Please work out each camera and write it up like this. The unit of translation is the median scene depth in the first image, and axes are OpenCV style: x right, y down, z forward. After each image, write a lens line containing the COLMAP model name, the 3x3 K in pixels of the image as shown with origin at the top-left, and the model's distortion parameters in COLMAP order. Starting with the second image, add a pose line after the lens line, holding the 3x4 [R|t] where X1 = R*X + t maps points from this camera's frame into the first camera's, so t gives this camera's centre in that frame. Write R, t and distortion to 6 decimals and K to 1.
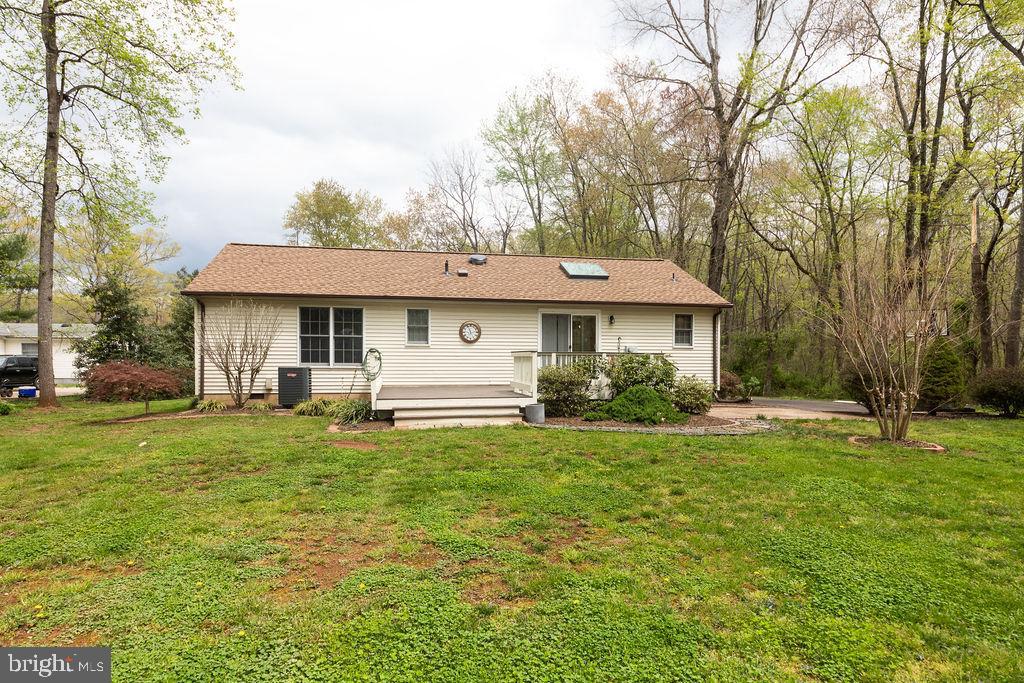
lens RADIAL K [[585.2, 0, 511.6], [0, 585.2, 372.9], [0, 0, 1]] dist [0.001488, -0.001840]
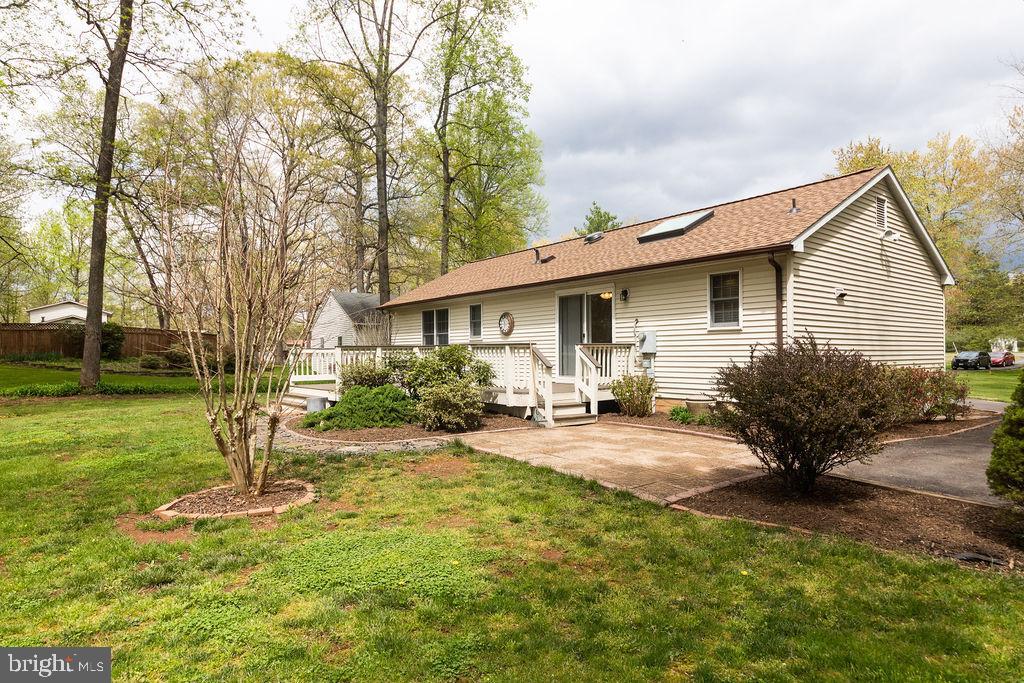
lens RADIAL K [[585.2, 0, 507.1], [0, 585.2, 342.9], [0, 0, 1]] dist [0.001488, -0.001840]
pose [[0.453410, -0.022341, -0.891022, 0.745379], [-0.004489, 0.999616, -0.027348, -0.012597], [0.891291, 0.016399, 0.453135, 0.550471]]
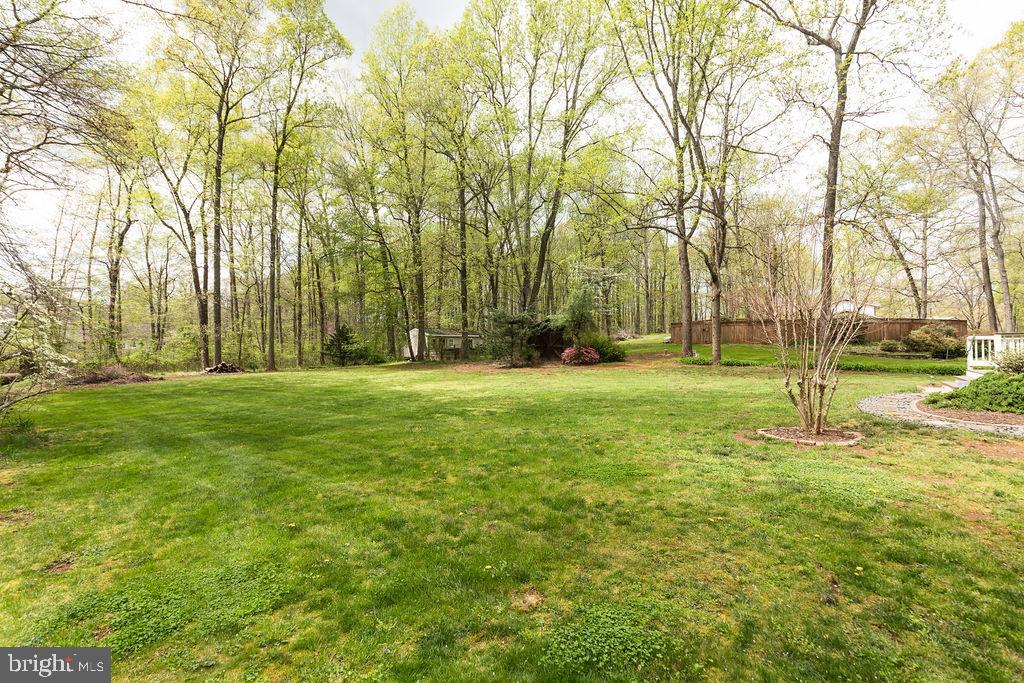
lens RADIAL K [[464.8, 0, 515.9], [0, 464.8, 340.0], [0, 0, 1]] dist [-0.003001, -0.000111]
pose [[-0.730490, -0.001177, -0.682922, 0.927997], [-0.000681, 0.999999, -0.000995, -0.021092], [0.682923, -0.000262, -0.730491, 0.779763]]
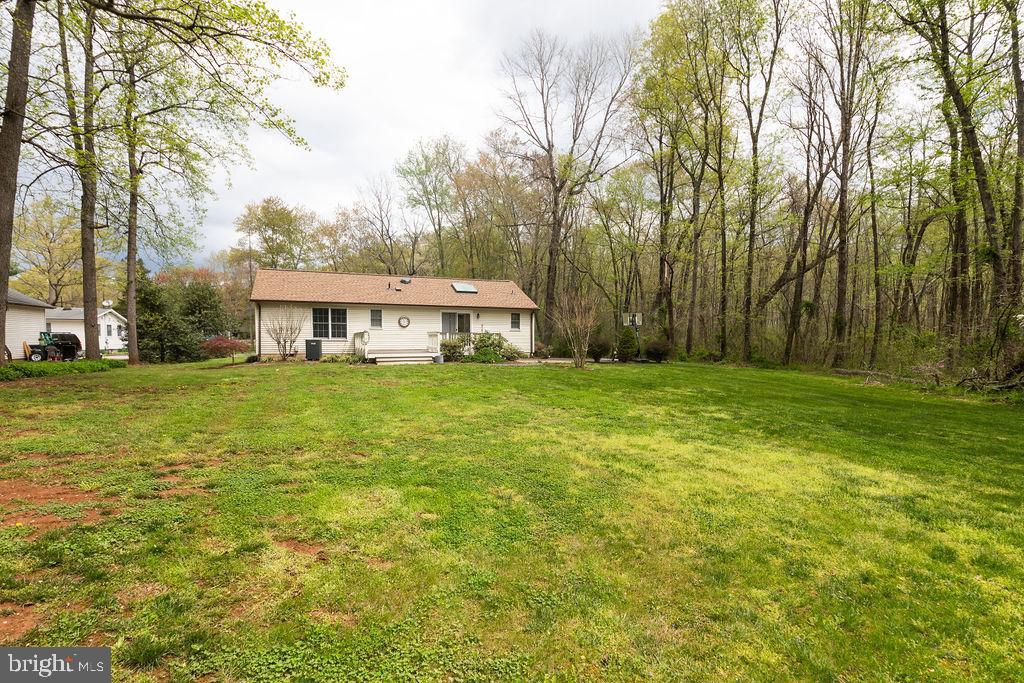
lens RADIAL K [[498.0, 0, 507.3], [0, 498.0, 372.3], [0, 0, 1]] dist [-0.001945, 0.000652]
pose [[0.983547, -0.009743, 0.180390, -0.032966], [0.001337, 0.998910, 0.046663, 0.018855], [-0.180648, -0.045654, 0.982488, -0.640126]]
